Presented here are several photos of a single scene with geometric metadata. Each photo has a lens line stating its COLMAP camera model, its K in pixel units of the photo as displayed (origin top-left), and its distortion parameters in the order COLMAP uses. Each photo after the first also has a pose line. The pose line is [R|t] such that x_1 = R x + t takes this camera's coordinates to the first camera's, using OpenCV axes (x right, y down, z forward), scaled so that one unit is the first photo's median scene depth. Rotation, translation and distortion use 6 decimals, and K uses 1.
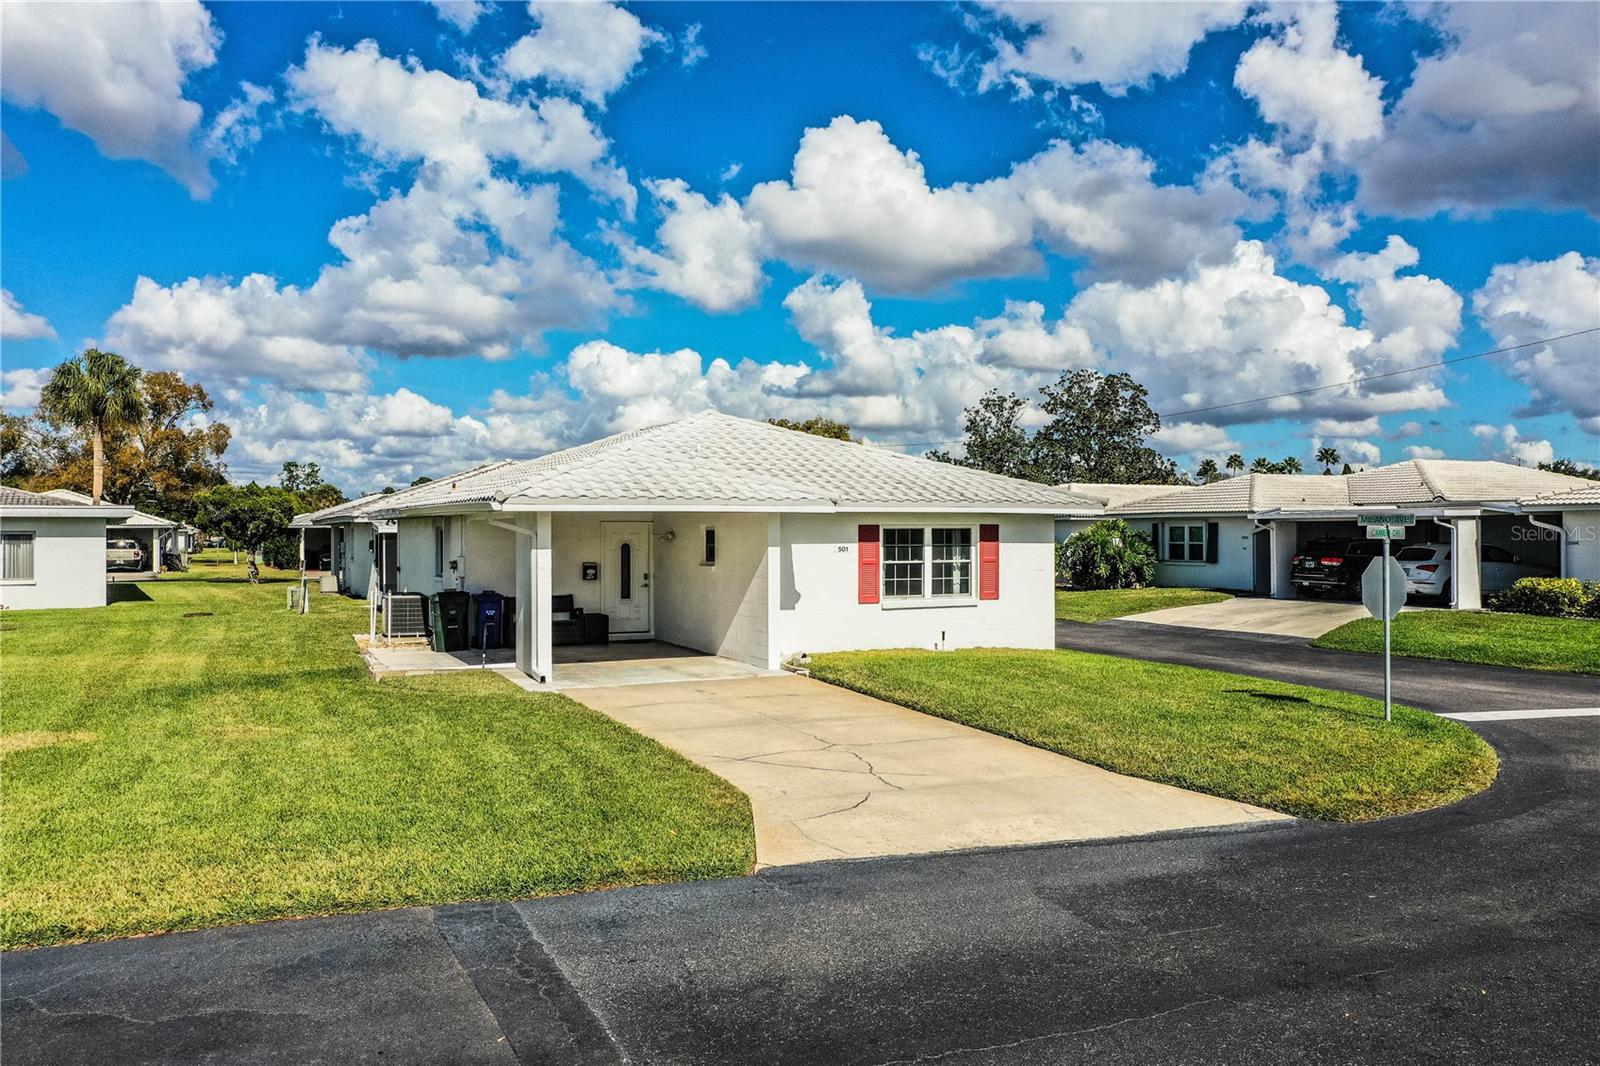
lens RADIAL K [[1262.1, 0, 800.0], [0, 1262.1, 522.2], [0, 0, 1]] dist [0.012702, -0.007528]
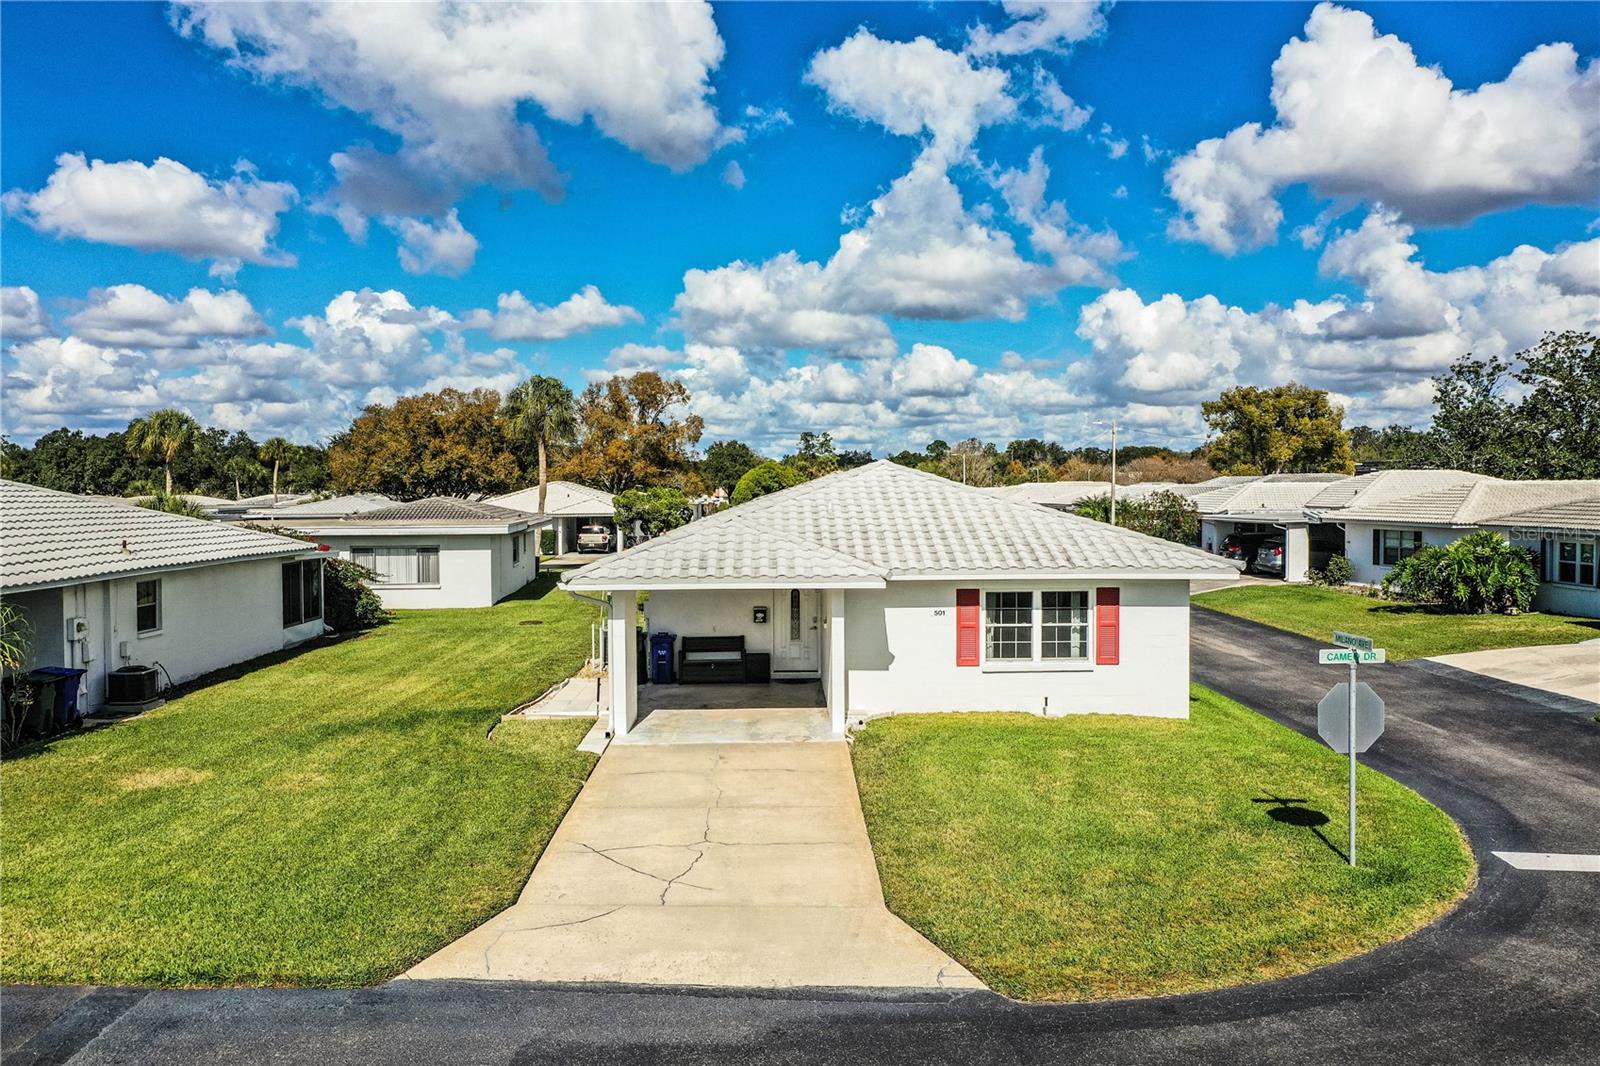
lens RADIAL K [[1262.1, 0, 797.6], [0, 1262.1, 542.7], [0, 0, 1]] dist [0.012702, -0.007528]
pose [[0.914367, 0.014605, -0.404624, 0.322744], [0.006574, 0.998682, 0.050904, -0.083371], [0.404834, -0.049205, 0.913065, 0.021002]]
